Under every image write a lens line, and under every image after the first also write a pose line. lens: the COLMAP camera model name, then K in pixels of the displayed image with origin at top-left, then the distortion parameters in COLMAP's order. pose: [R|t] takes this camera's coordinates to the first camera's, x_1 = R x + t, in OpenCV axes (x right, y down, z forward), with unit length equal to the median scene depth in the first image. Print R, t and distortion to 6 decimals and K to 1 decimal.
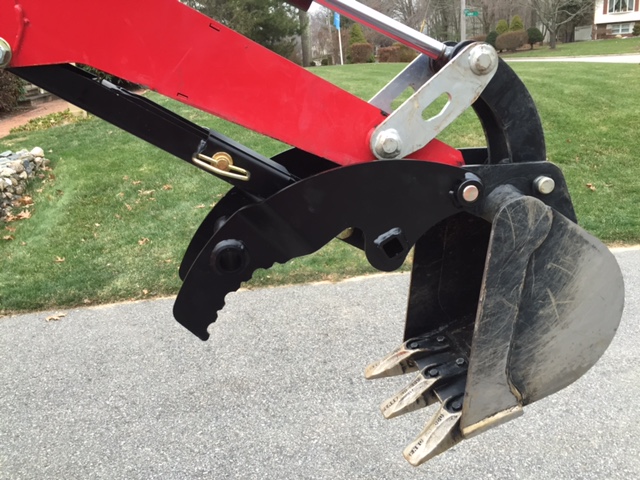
lens RADIAL K [[540.9, 0, 319.8], [0, 540.9, 240.3], [0, 0, 1]] dist [0.040407, -0.001249]
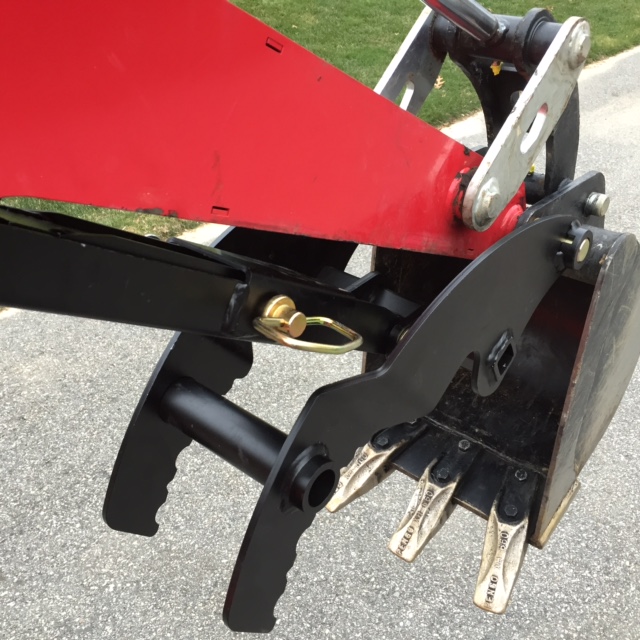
lens RADIAL K [[726.1, 0, 320.2], [0, 726.1, 319.4], [0, 0, 1]] dist [0.018276, 0.000000]
pose [[0.784879, -0.302408, 0.540846, -0.203375], [0.191010, 0.948399, 0.253091, -0.121568], [-0.589474, -0.095338, 0.802141, 0.186865]]
